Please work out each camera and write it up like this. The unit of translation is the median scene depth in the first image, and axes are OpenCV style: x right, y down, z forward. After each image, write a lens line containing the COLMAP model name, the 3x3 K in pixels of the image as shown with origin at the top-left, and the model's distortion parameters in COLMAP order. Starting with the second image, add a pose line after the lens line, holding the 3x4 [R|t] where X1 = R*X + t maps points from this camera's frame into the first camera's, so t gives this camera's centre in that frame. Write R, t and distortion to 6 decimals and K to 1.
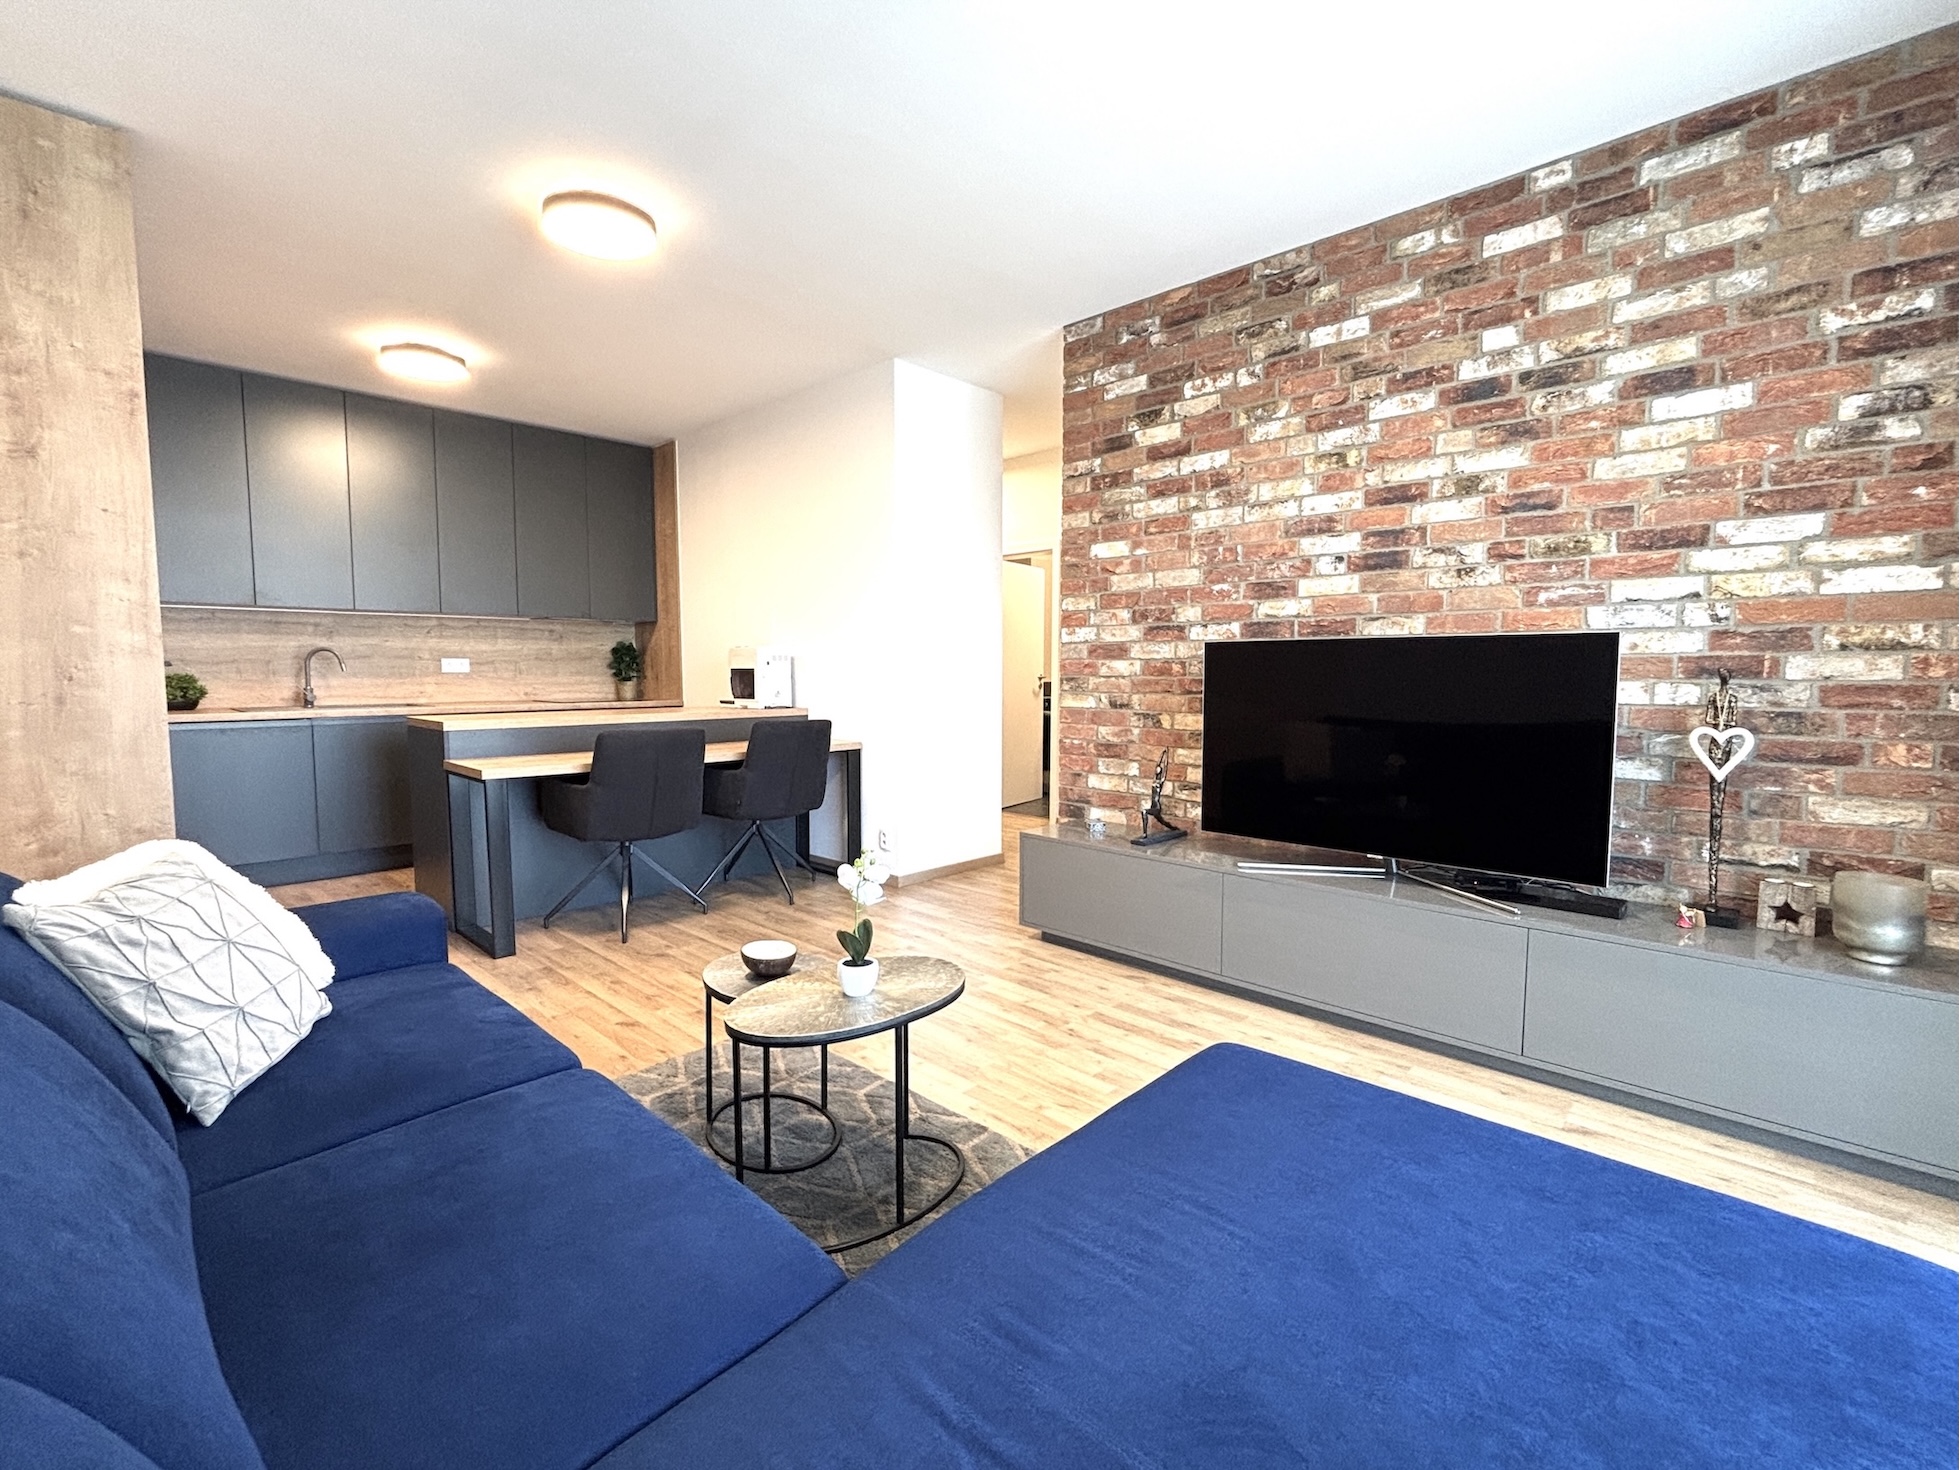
lens RADIAL K [[874.7, 0, 986.7], [0, 874.7, 737.5], [0, 0, 1]] dist [-0.012053, -0.000205]
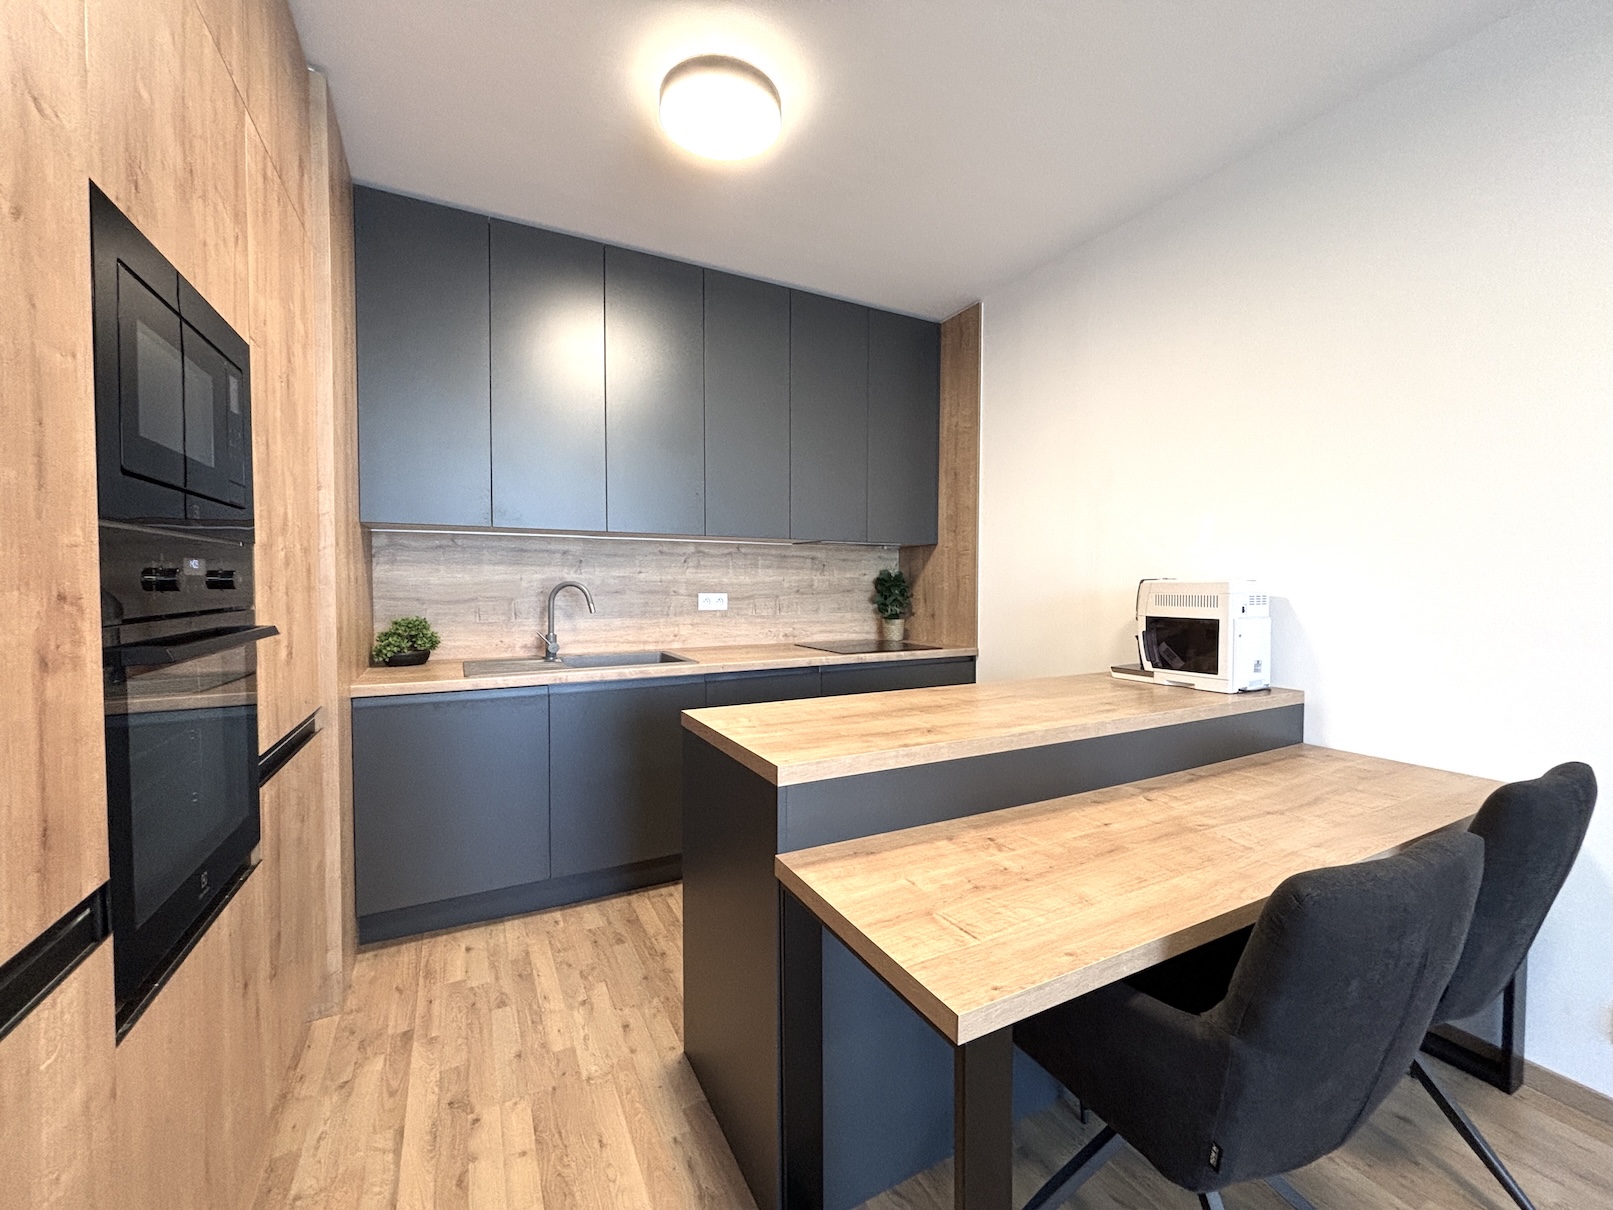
lens RADIAL K [[648.2, 0, 810.1], [0, 648.2, 605.0], [0, 0, 1]] dist [0.006769, -0.000605]
pose [[0.949600, 0.010484, -0.313290, -0.346953], [-0.024794, 0.998821, -0.041730, -0.058669], [0.312483, 0.047394, 0.948740, 0.473741]]
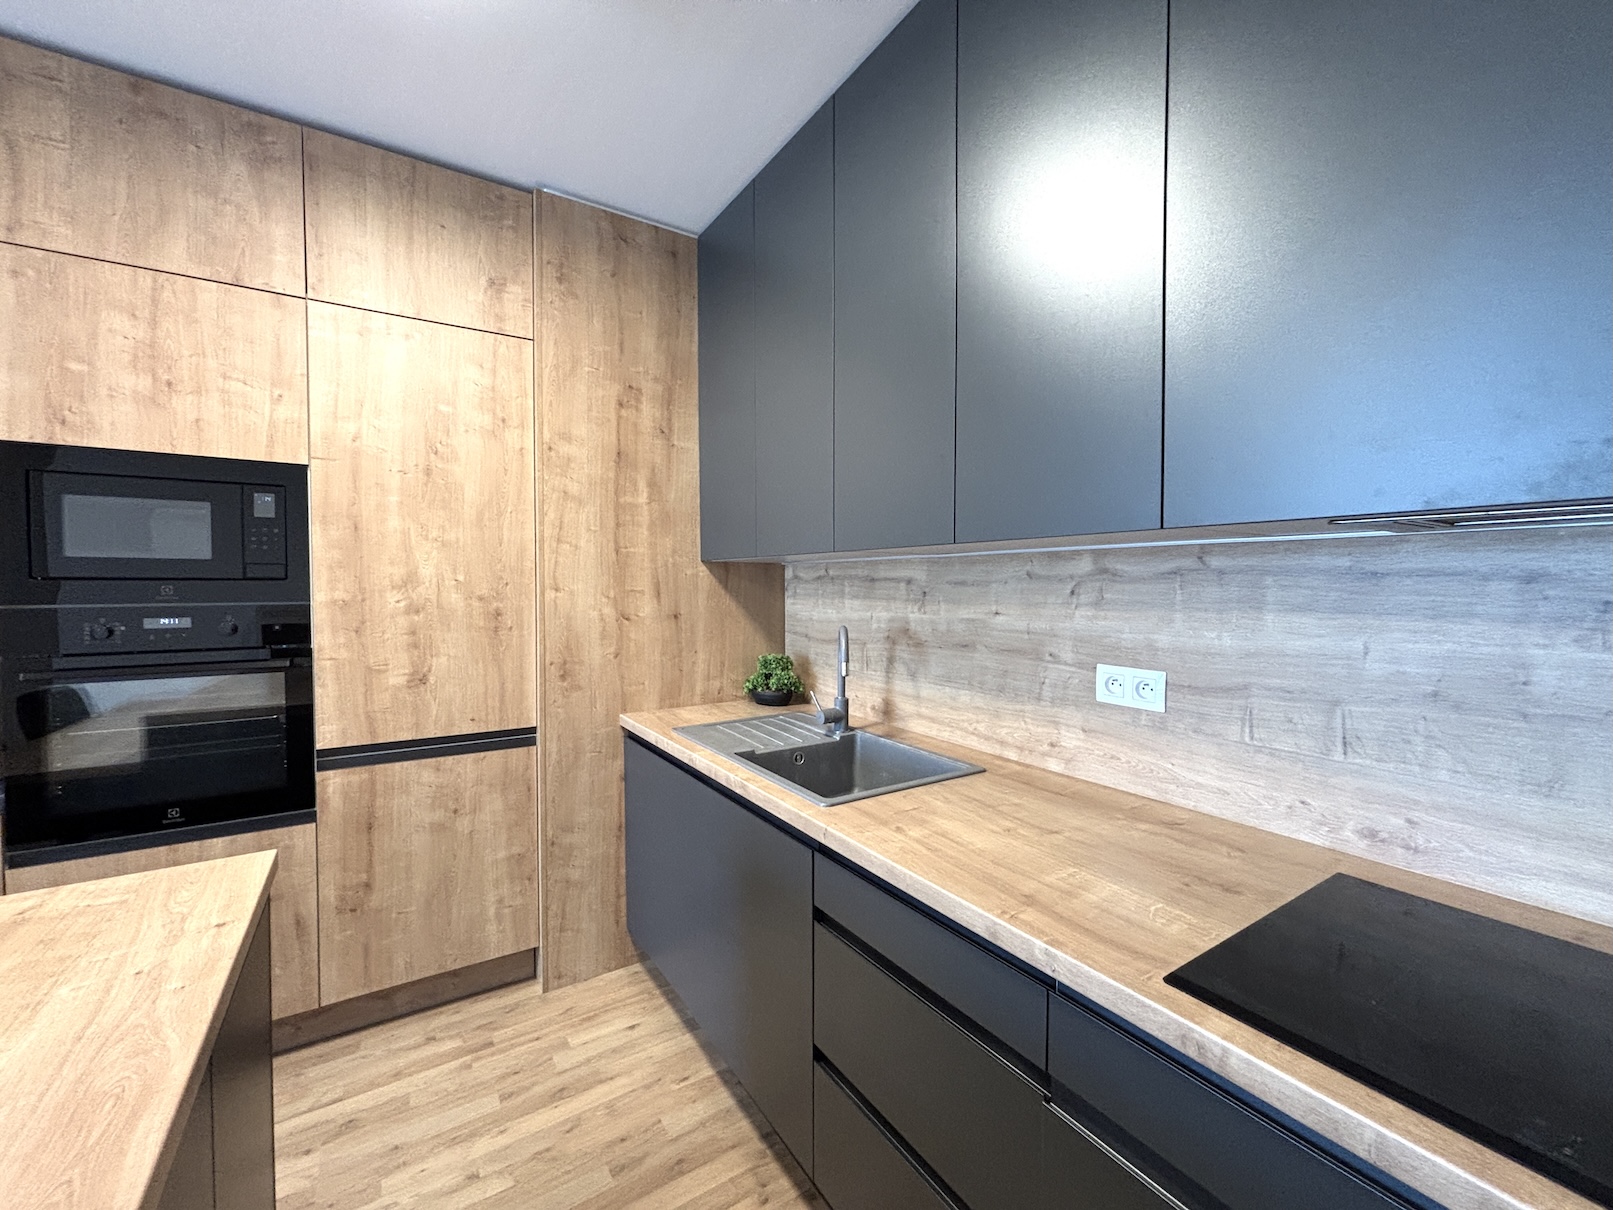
lens RADIAL K [[648.2, 0, 799.6], [0, 648.2, 605.4], [0, 0, 1]] dist [0.006769, -0.000605]
pose [[-0.232940, 0.033379, -0.971918, -0.342460], [-0.073641, 0.995936, 0.051854, -0.122248], [0.969699, 0.083652, -0.229536, 0.959962]]
